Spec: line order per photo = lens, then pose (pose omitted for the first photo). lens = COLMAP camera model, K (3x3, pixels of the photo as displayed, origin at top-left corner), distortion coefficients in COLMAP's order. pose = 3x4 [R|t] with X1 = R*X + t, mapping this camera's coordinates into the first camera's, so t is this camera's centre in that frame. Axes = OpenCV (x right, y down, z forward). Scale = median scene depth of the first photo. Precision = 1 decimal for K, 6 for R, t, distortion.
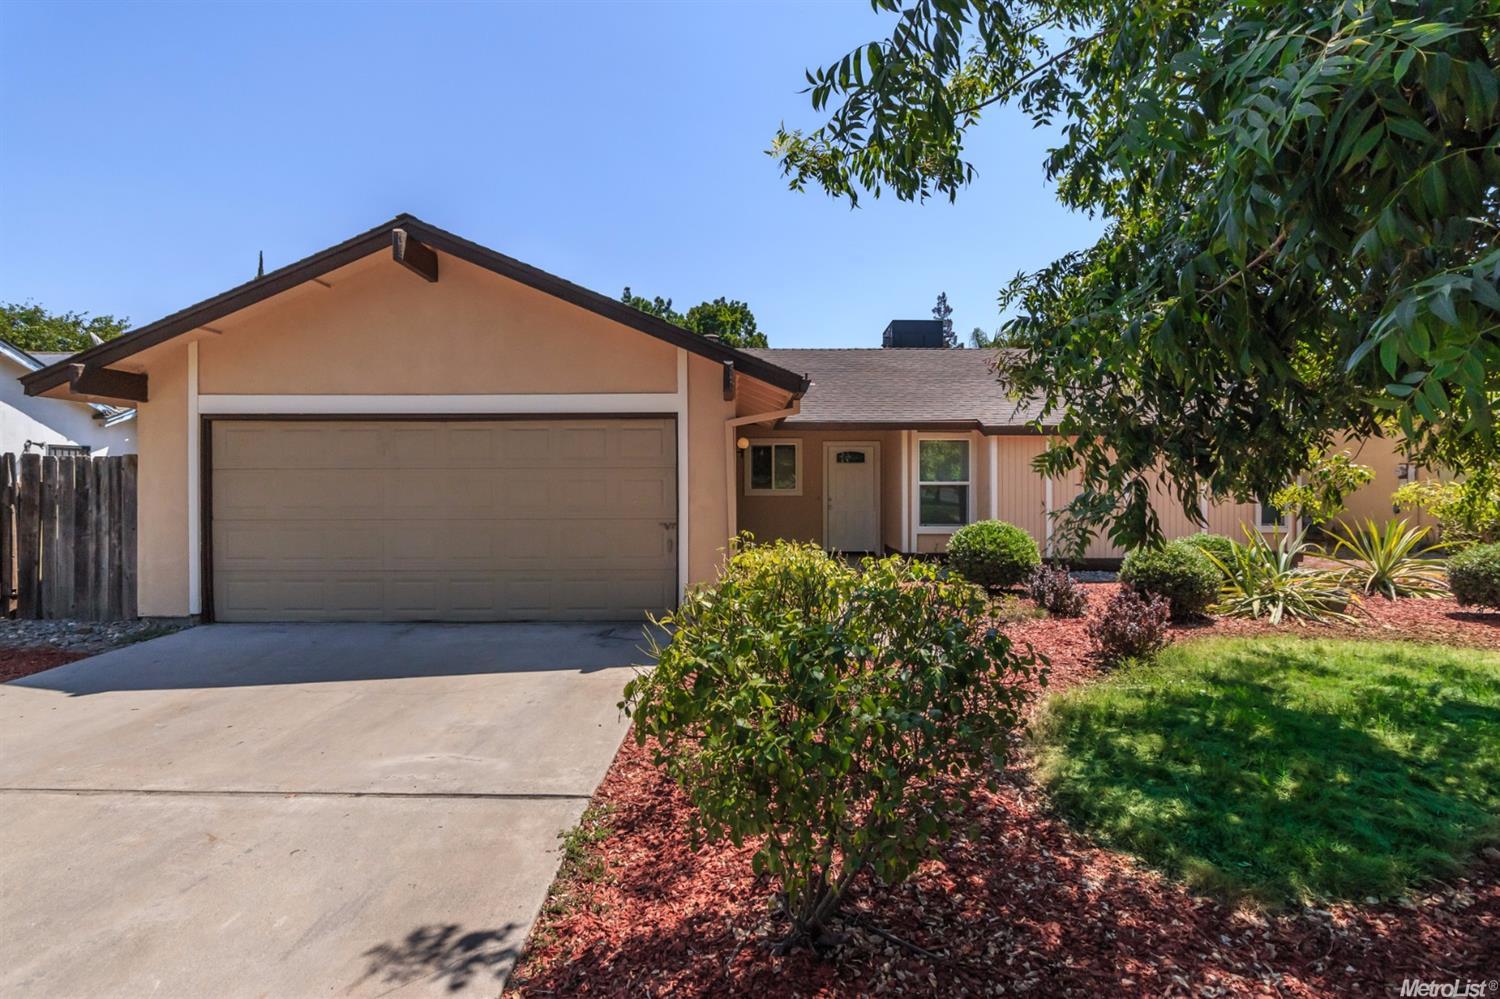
lens RADIAL K [[733.0, 0, 747.8], [0, 733.0, 493.0], [0, 0, 1]] dist [-0.001763, -0.000684]
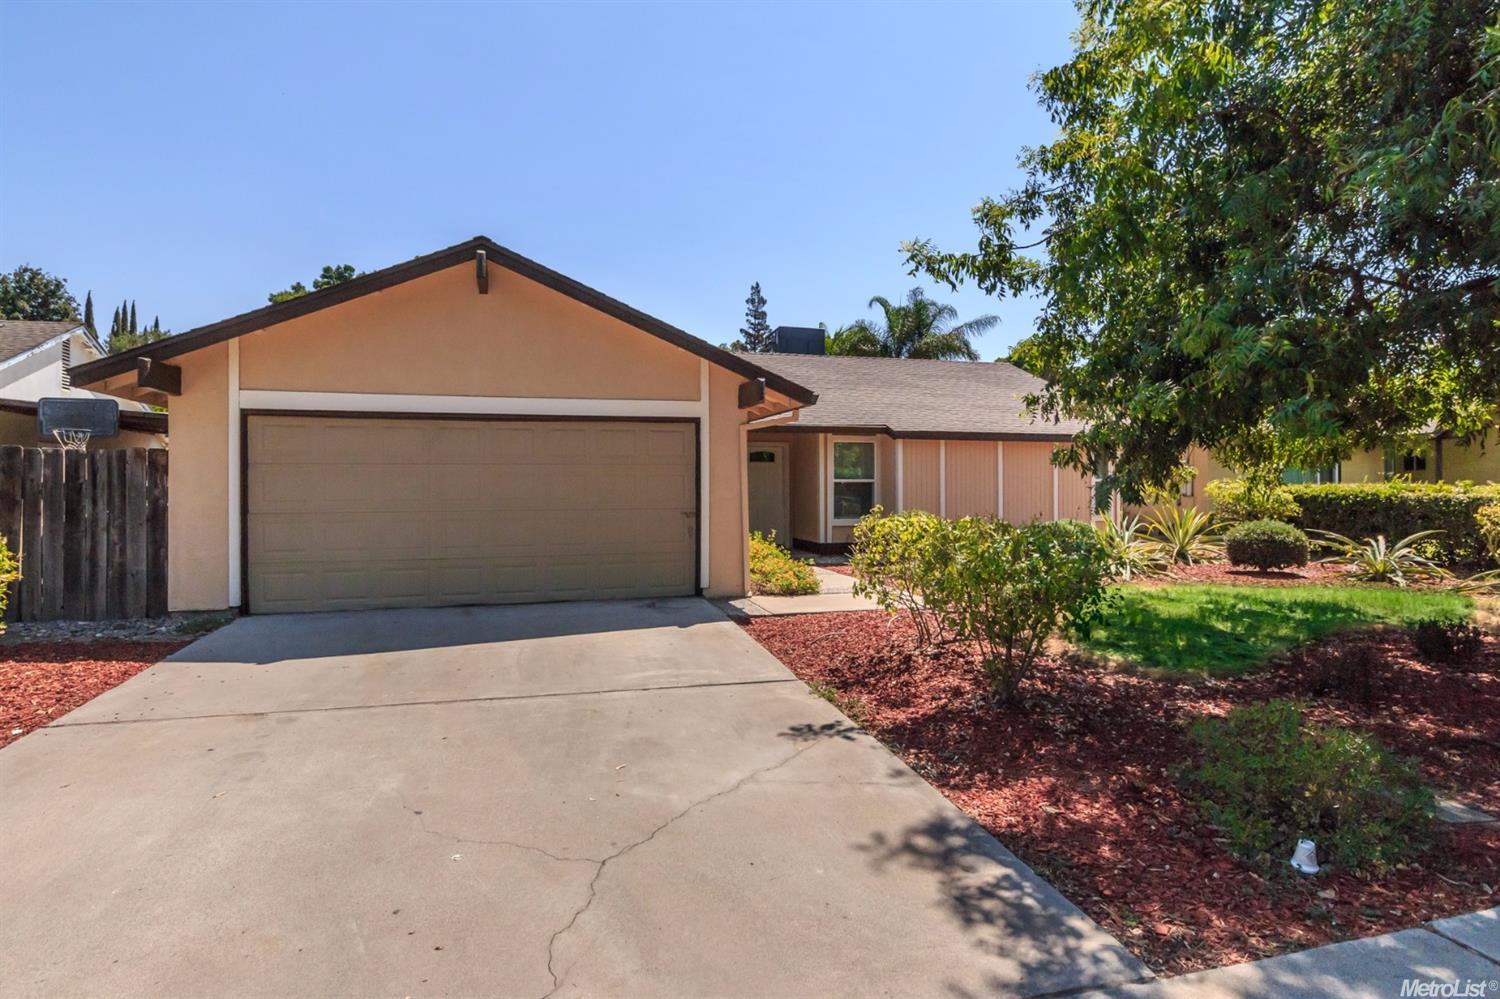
lens RADIAL K [[843.0, 0, 751.5], [0, 843.0, 499.5], [0, 0, 1]] dist [0.006577, 0.000894]
pose [[0.960018, -0.006119, 0.279871, -0.389771], [0.005740, 0.999981, 0.002172, 0.019033], [-0.279879, -0.000478, 0.960035, -0.316052]]
